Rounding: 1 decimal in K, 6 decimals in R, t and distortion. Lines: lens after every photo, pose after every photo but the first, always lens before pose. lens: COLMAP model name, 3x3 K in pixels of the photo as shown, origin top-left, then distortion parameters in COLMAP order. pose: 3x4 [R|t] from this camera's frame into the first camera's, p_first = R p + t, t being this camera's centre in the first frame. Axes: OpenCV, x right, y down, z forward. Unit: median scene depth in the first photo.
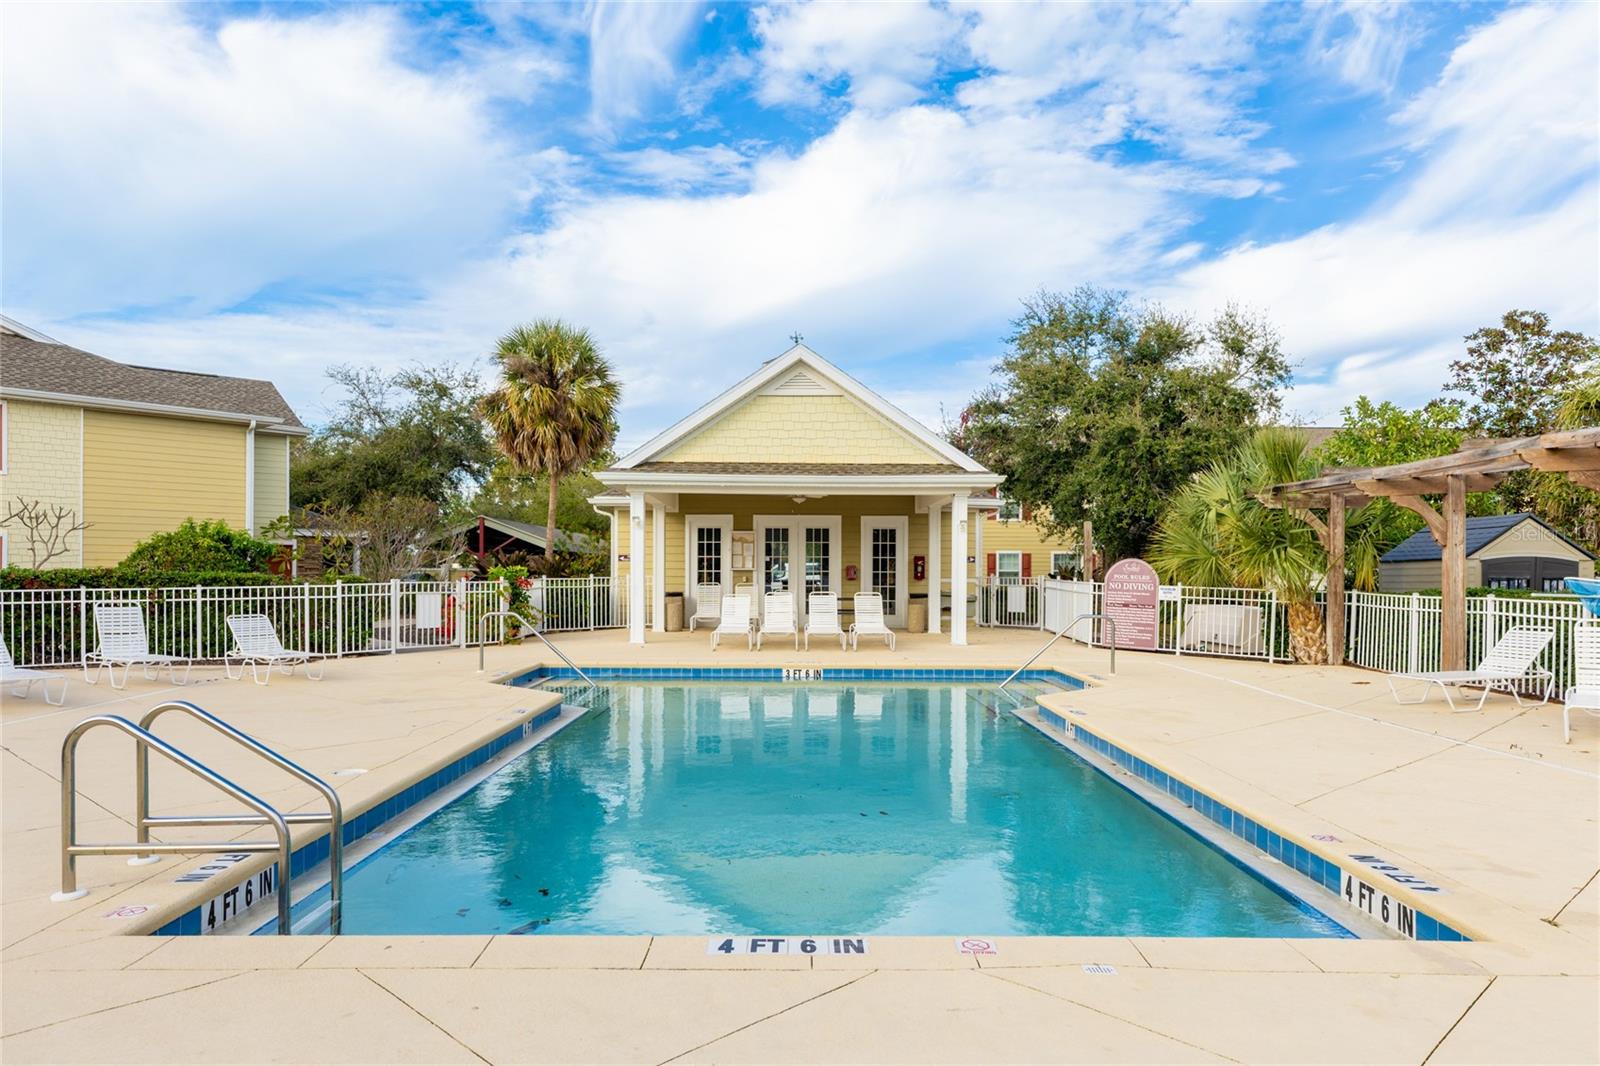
lens RADIAL K [[993.9, 0, 796.6], [0, 993.9, 568.5], [0, 0, 1]] dist [0.001267, 0.000800]
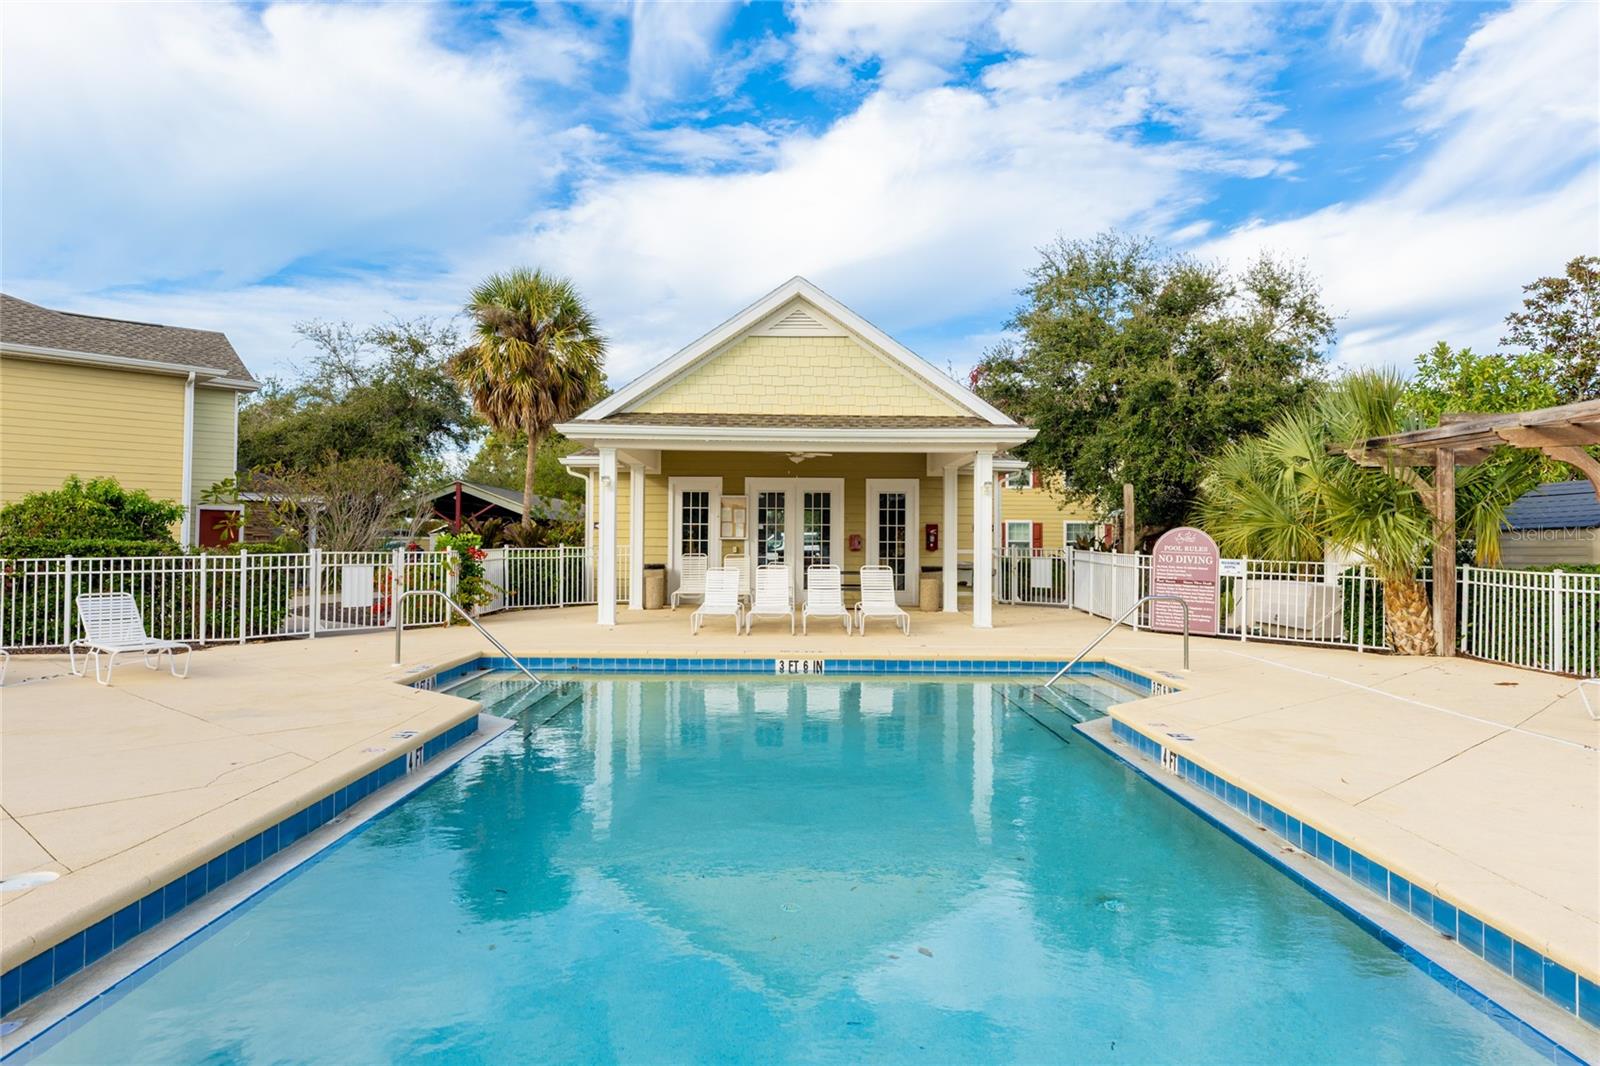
lens RADIAL K [[978.1, 0, 798.2], [0, 978.1, 501.0], [0, 0, 1]] dist [-0.003132, -0.000300]
pose [[0.999990, 0.002816, 0.003368, 0.001073], [-0.002685, 0.999264, -0.038277, 0.000620], [-0.003474, 0.038267, 0.999261, 0.127156]]
